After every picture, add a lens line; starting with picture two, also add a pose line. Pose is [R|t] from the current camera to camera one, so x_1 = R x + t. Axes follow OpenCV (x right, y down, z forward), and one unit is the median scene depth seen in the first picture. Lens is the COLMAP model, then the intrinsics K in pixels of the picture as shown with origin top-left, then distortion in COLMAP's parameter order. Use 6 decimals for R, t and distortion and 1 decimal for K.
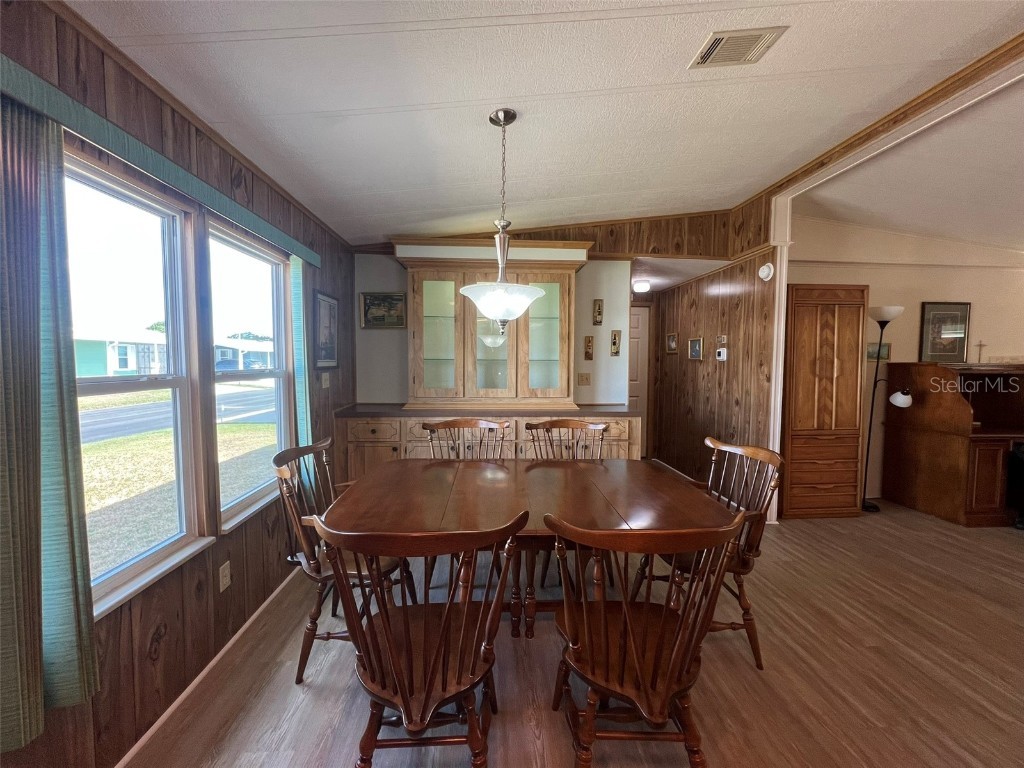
lens RADIAL K [[409.1, 0, 510.0], [0, 409.1, 382.2], [0, 0, 1]] dist [-0.002936, 0.000957]
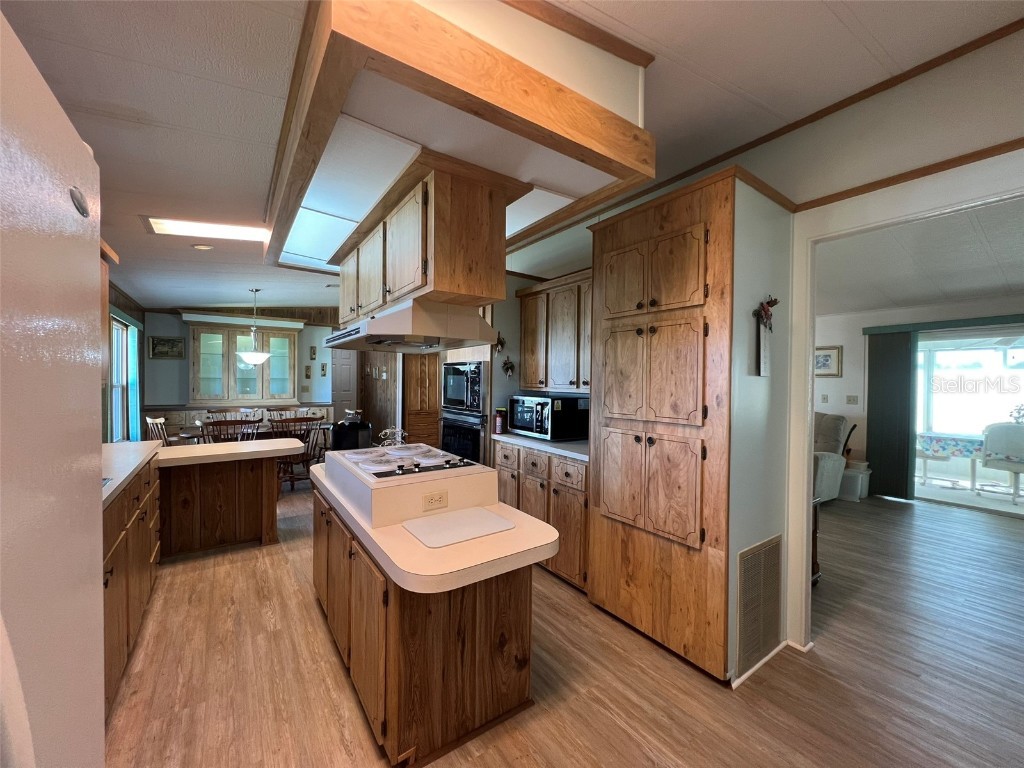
lens RADIAL K [[408.4, 0, 507.4], [0, 408.4, 382.3], [0, 0, 1]] dist [-0.003576, 0.001322]
pose [[0.854799, -0.000985, 0.518958, 0.005976], [0.021939, 0.999173, -0.034241, 0.051064], [-0.518495, 0.040654, 0.854114, -1.167343]]
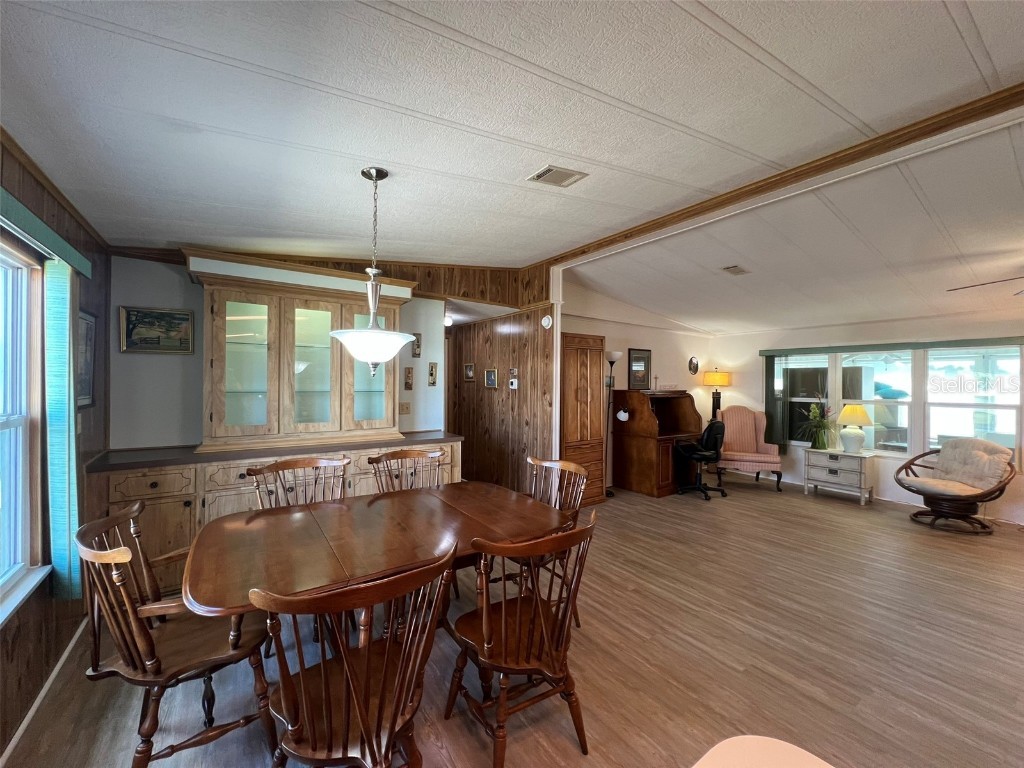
lens RADIAL K [[408.4, 0, 507.8], [0, 408.4, 382.1], [0, 0, 1]] dist [-0.003576, 0.001322]
pose [[0.855883, 0.001131, 0.517169, -0.147007], [0.022658, 0.998955, -0.039683, -0.029848], [-0.516674, 0.045682, 0.854963, -0.034737]]
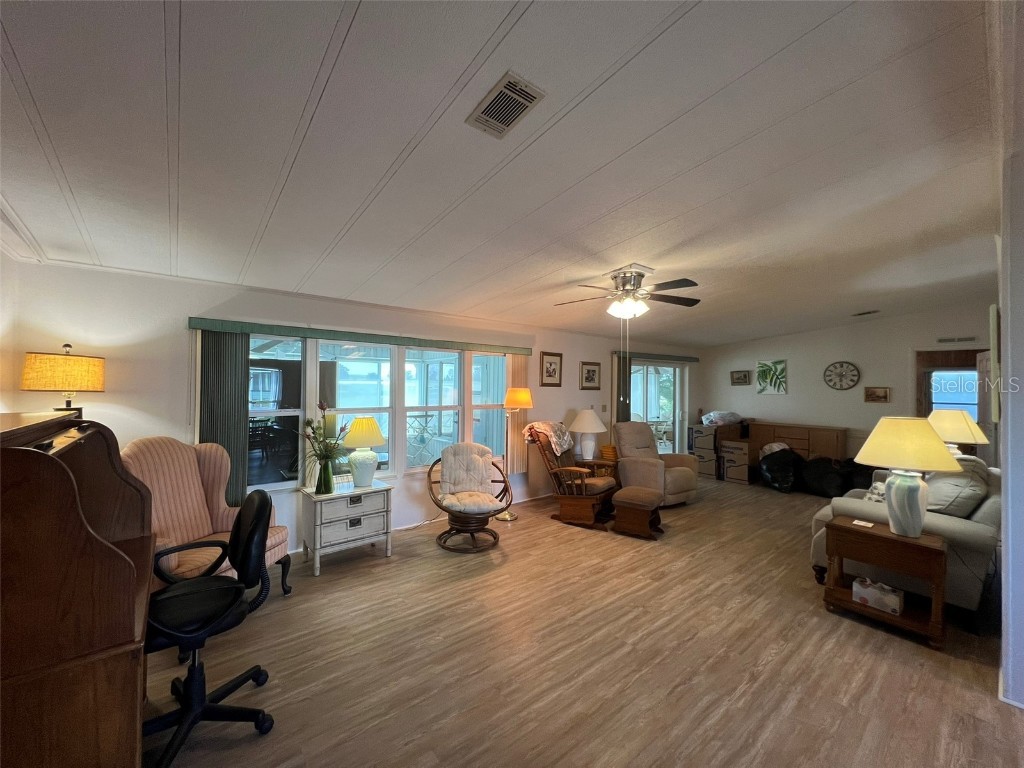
lens RADIAL K [[408.4, 0, 510.3], [0, 408.4, 384.7], [0, 0, 1]] dist [-0.003576, 0.001322]
pose [[-0.585801, -0.010349, 0.810389, 0.649865], [0.024193, 0.999250, 0.030248, -0.082314], [-0.810094, 0.037325, -0.585111, 0.903675]]
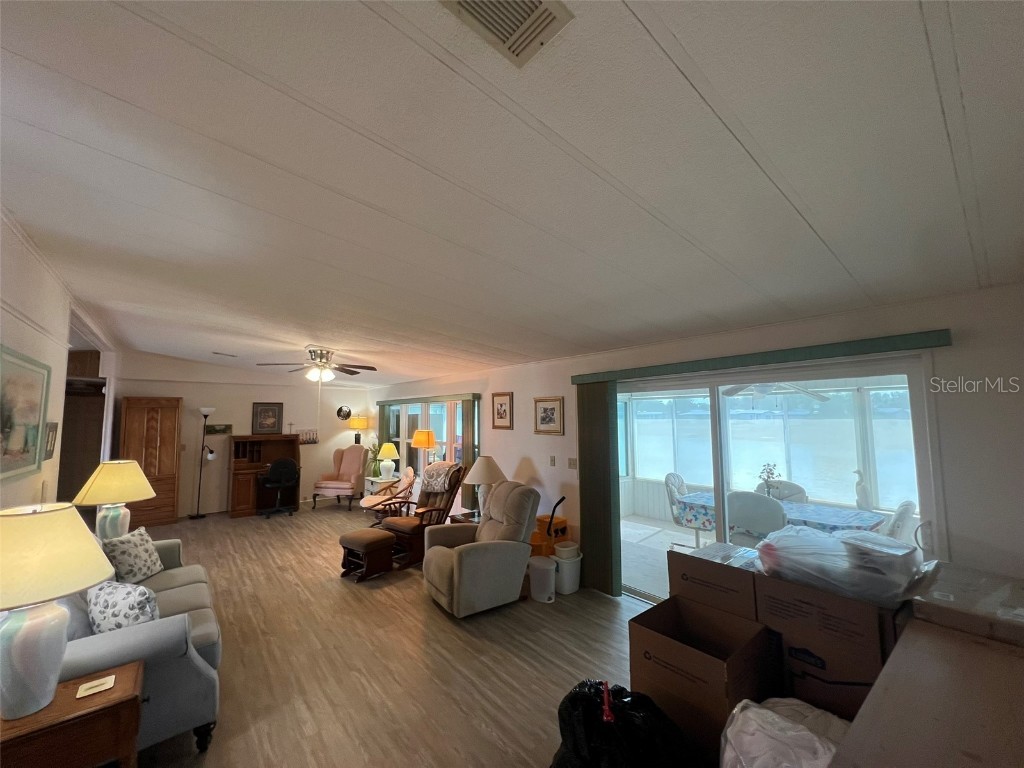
lens RADIAL K [[409.1, 0, 508.7], [0, 409.1, 381.9], [0, 0, 1]] dist [-0.002936, 0.000957]
pose [[0.814218, 0.033323, 0.579602, 1.014558], [0.043716, 0.991998, -0.118445, -0.014771], [-0.578911, 0.121778, 0.806246, -1.453889]]
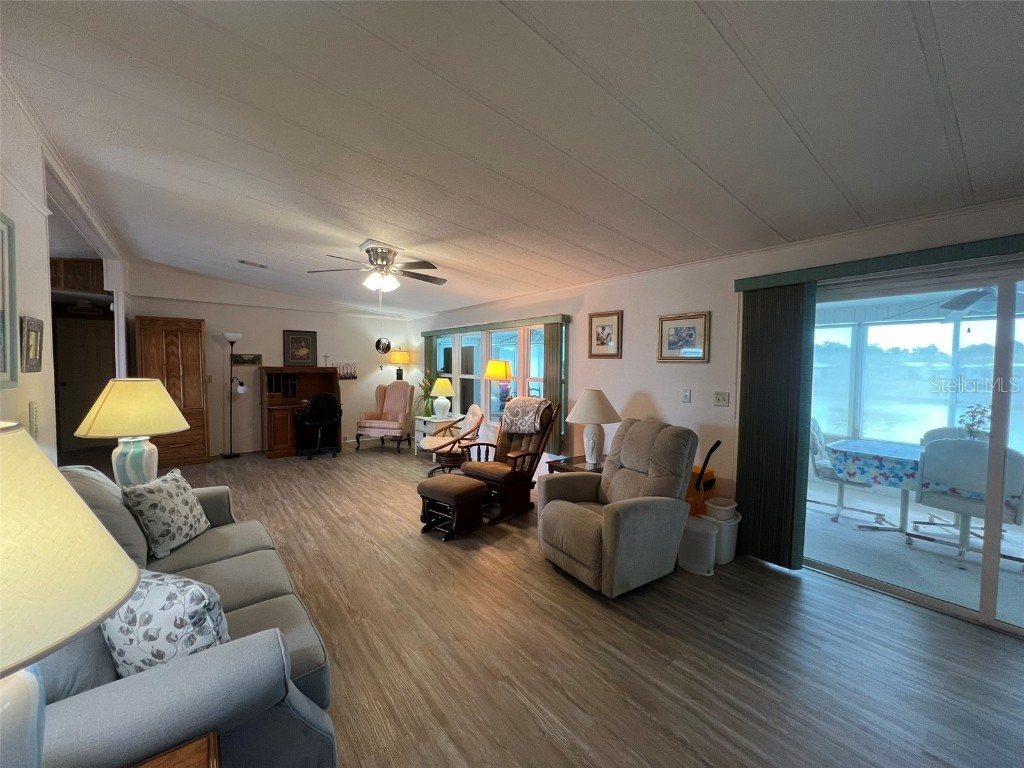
lens RADIAL K [[408.4, 0, 508.6], [0, 408.4, 382.3], [0, 0, 1]] dist [-0.003576, 0.001322]
pose [[0.826177, -0.025654, 0.562827, 0.962238], [0.026390, 0.999628, 0.006826, 0.034630], [-0.562793, 0.009213, 0.826547, -1.034738]]
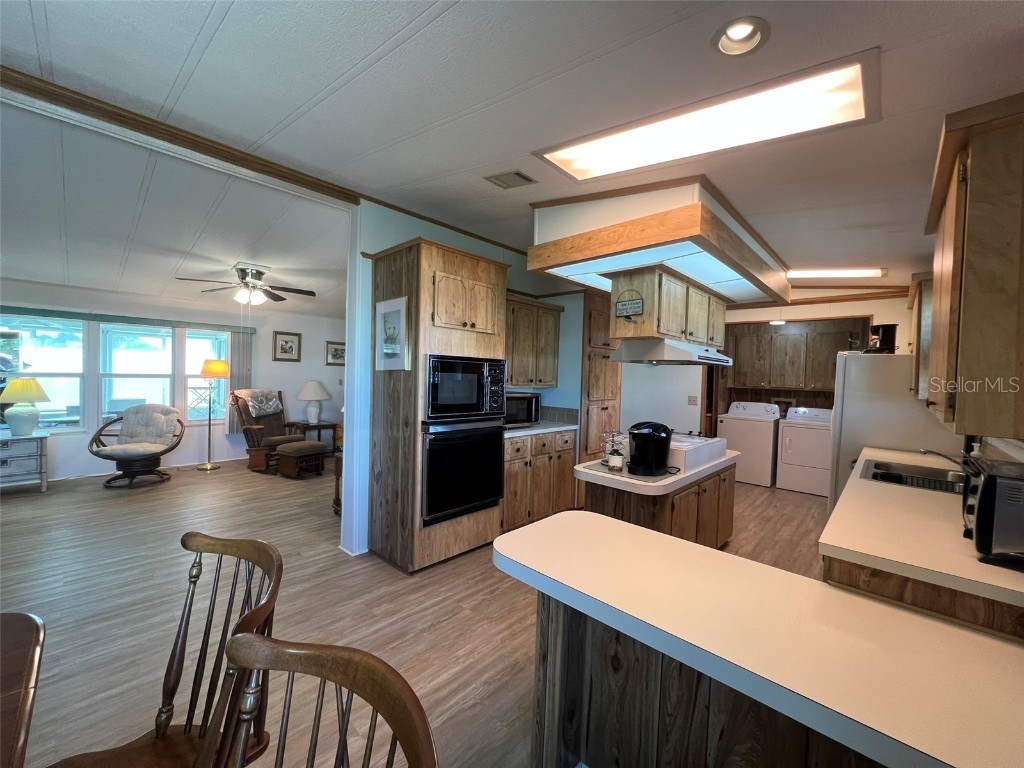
lens RADIAL K [[408.4, 0, 510.8], [0, 408.4, 383.6], [0, 0, 1]] dist [-0.003576, 0.001322]
pose [[-0.685963, -0.048092, 0.726045, -0.234329], [-0.000131, 0.997822, 0.065971, -0.044198], [-0.727636, 0.045159, -0.684475, 0.361808]]
